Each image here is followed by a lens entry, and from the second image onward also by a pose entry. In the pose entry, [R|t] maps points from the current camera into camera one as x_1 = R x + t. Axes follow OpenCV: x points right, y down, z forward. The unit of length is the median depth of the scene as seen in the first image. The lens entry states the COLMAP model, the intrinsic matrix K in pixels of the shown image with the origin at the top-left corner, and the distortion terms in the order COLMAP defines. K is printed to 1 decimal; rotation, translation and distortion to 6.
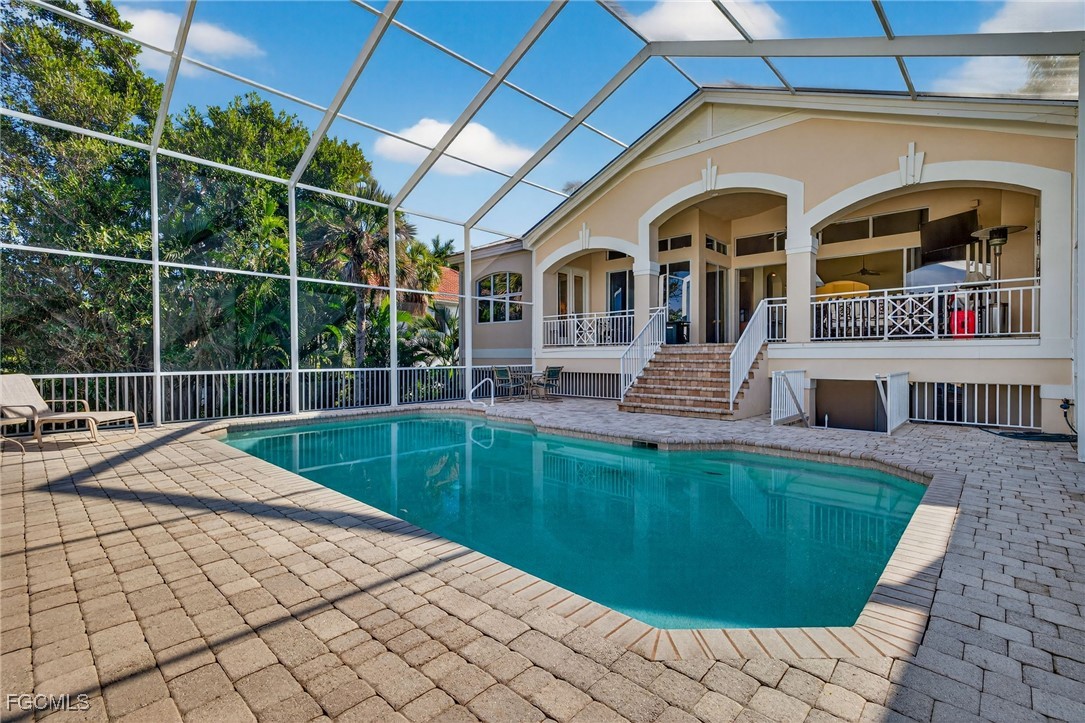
lens RADIAL K [[484.9, 0, 546.3], [0, 484.9, 357.9], [0, 0, 1]] dist [-0.001045, 0.000970]
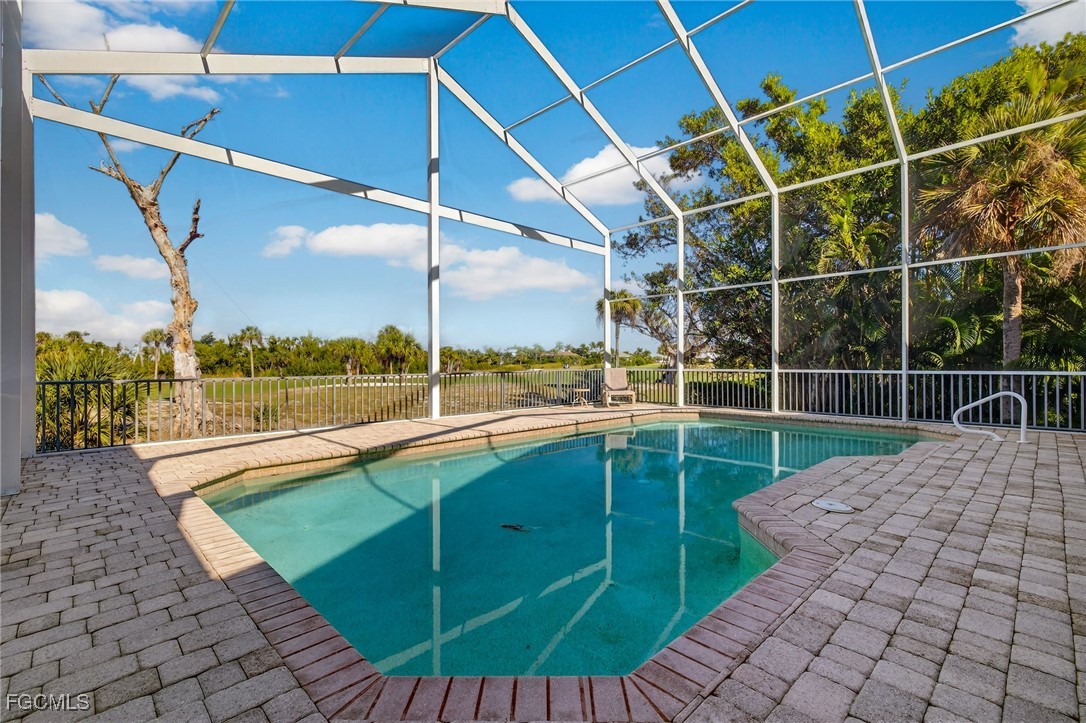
lens RADIAL K [[485.3, 0, 546.0], [0, 485.3, 367.4], [0, 0, 1]] dist [-0.001045, 0.000970]
pose [[-0.040282, 0.023399, -0.998914, 0.480819], [0.003685, 0.999722, 0.023270, -0.005964], [0.999182, -0.002743, -0.040357, 0.471216]]
